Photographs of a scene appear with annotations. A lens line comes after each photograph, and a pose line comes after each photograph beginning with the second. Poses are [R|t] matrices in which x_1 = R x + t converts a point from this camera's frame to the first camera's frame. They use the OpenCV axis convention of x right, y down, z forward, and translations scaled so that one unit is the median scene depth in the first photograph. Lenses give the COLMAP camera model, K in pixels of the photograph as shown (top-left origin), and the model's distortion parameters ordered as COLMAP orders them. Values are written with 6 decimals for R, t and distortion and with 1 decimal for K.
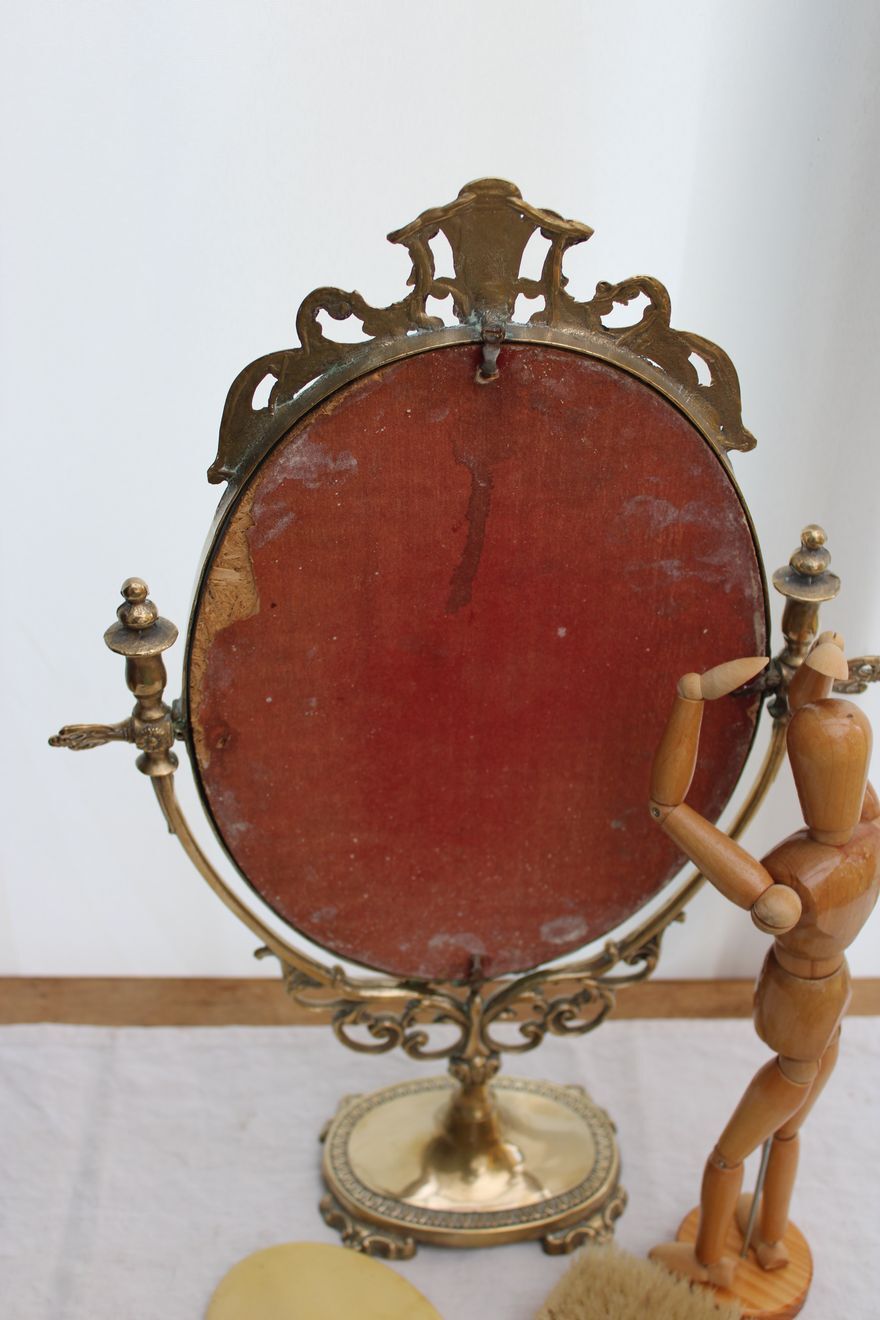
lens RADIAL K [[1581.2, 0, 408.5], [0, 1581.2, 625.6], [0, 0, 1]] dist [-0.074639, 0.000000]
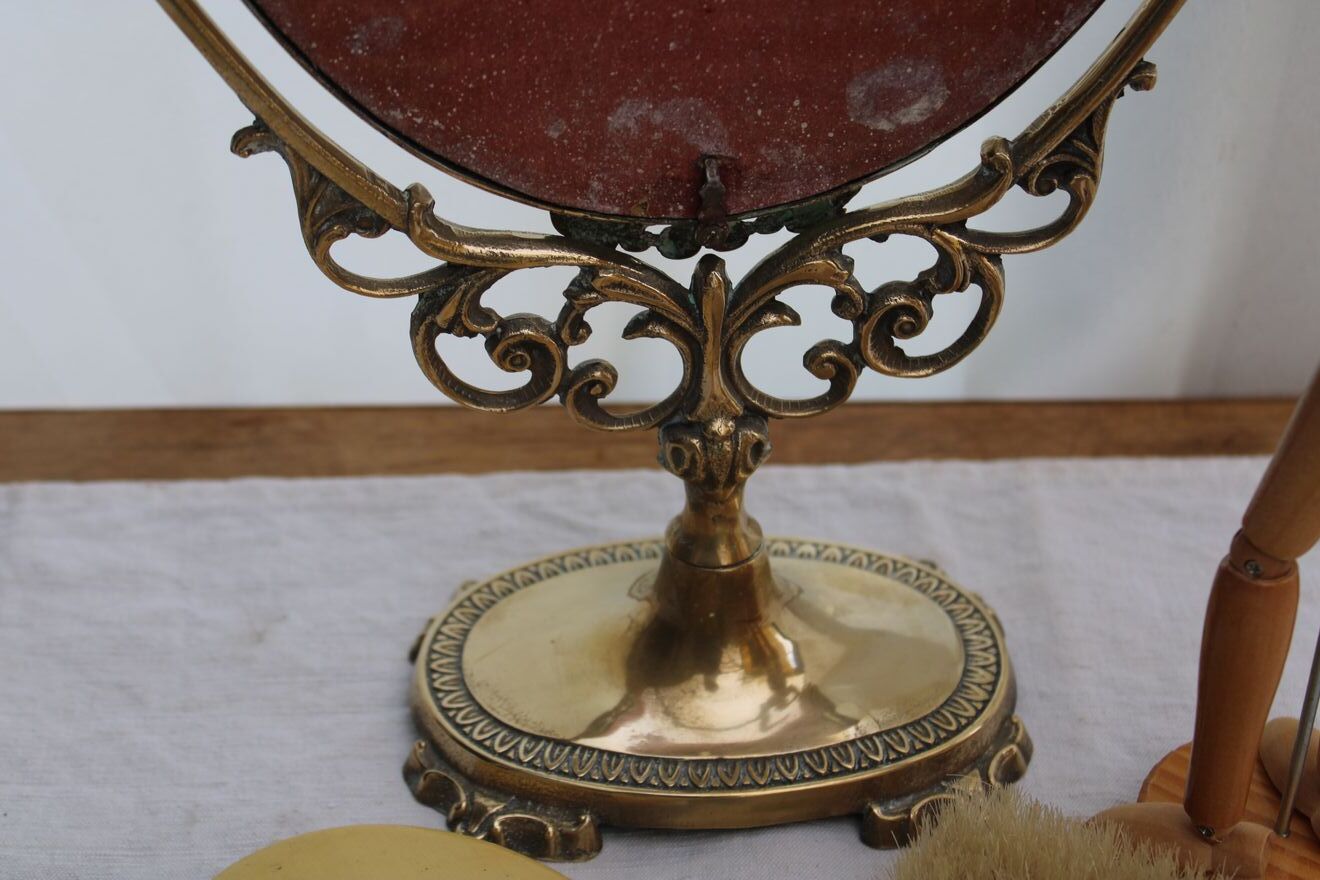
lens RADIAL K [[2232.0, 0, 644.6], [0, 2232.0, 395.1], [0, 0, 1]] dist [-0.013640, 0.000000]
pose [[0.999880, -0.015514, 0.000253, 0.021359], [0.015507, 0.999713, 0.018236, 0.259237], [-0.000536, -0.018229, 0.999834, 0.322974]]
